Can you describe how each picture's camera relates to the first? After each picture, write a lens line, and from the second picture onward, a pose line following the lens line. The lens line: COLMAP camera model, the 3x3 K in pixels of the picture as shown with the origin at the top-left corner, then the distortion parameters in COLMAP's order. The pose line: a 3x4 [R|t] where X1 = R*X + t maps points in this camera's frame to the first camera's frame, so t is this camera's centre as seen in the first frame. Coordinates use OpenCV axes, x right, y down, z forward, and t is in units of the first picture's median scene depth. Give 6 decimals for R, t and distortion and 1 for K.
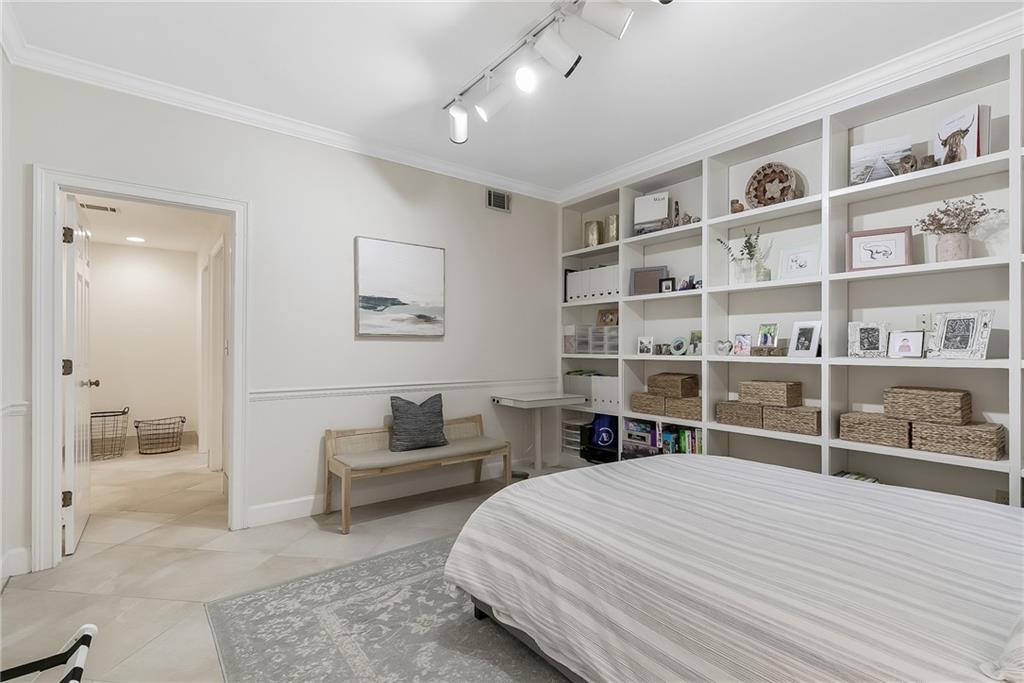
lens RADIAL K [[470.9, 0, 510.2], [0, 470.9, 345.0], [0, 0, 1]] dist [-0.004063, -0.002213]
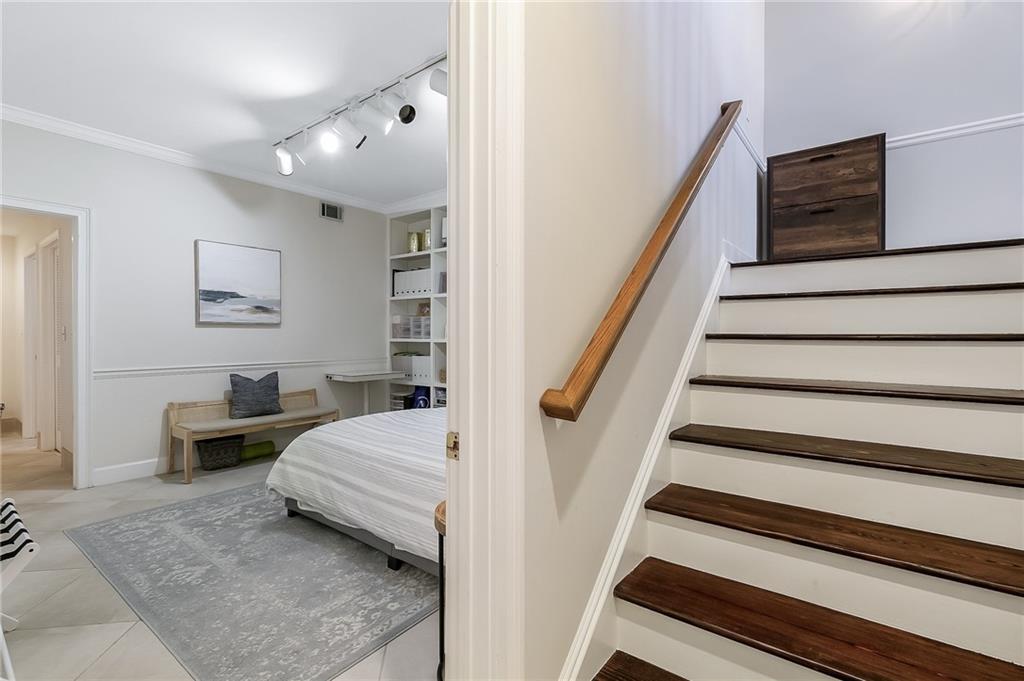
lens RADIAL K [[470.9, 0, 514.3], [0, 470.9, 337.2], [0, 0, 1]] dist [-0.004063, -0.002213]
pose [[0.964250, -0.003763, 0.264966, 0.123747], [0.000651, 0.999930, 0.011829, 0.001140], [-0.264992, -0.011234, 0.964185, -0.336699]]
